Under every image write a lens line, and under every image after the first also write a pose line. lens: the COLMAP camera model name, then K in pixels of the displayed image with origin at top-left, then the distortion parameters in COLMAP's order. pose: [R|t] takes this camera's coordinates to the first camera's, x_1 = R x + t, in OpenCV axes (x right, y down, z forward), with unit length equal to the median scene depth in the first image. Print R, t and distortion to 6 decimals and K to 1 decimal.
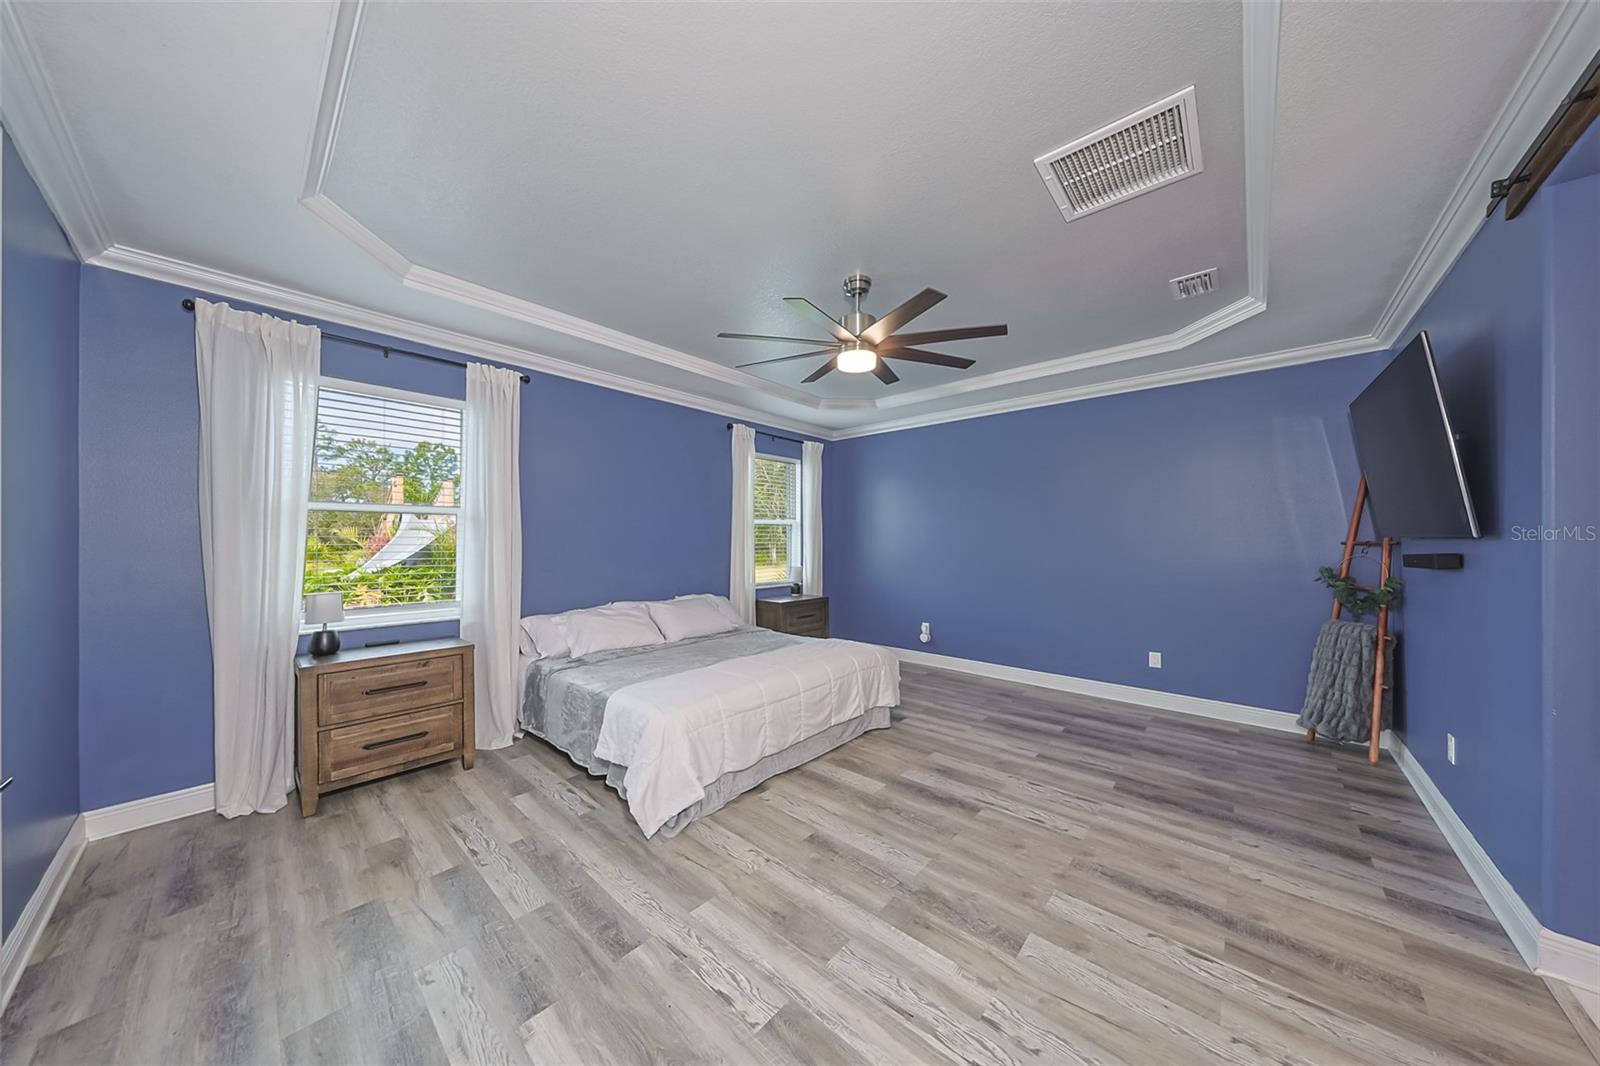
lens RADIAL K [[500.2, 0, 794.3], [0, 500.2, 538.2], [0, 0, 1]] dist [0.001769, 0.000082]
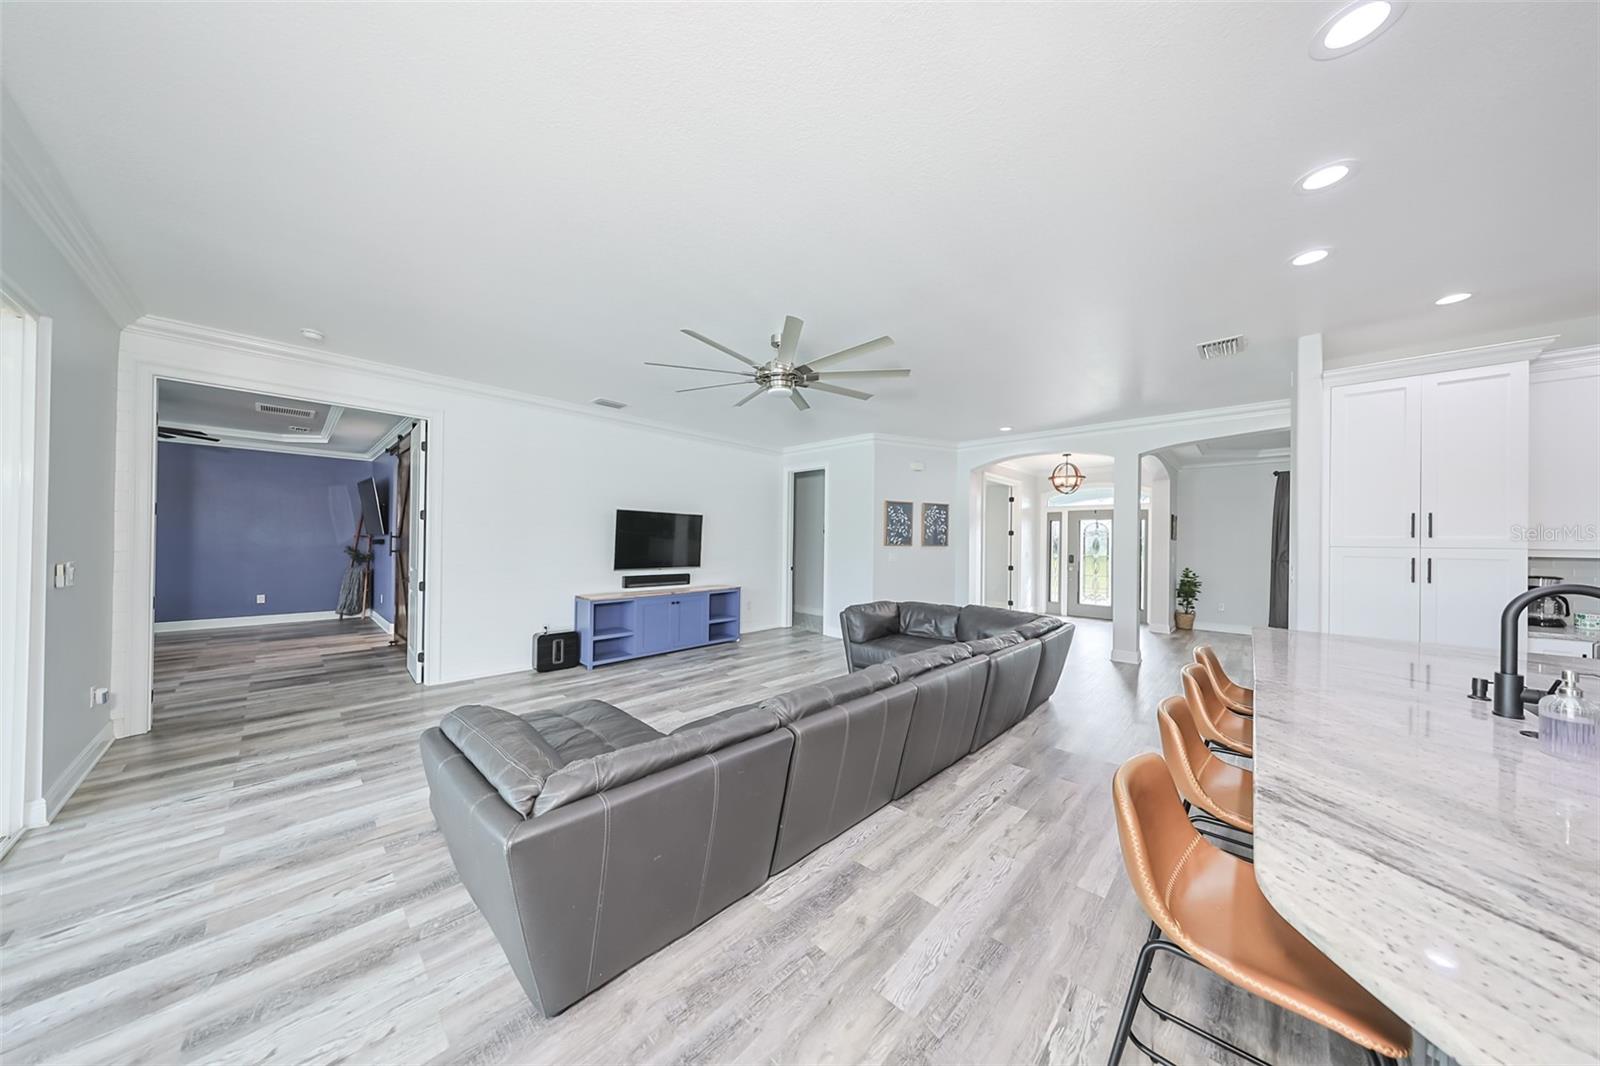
lens RADIAL K [[489.1, 0, 800.2], [0, 489.1, 538.4], [0, 0, 1]] dist [0.002121, -0.000001]
pose [[0.005166, 0.012989, 0.999902, -1.329183], [-0.019355, 0.999730, -0.012887, 0.007272], [-0.999799, -0.019286, 0.005416, -1.226945]]
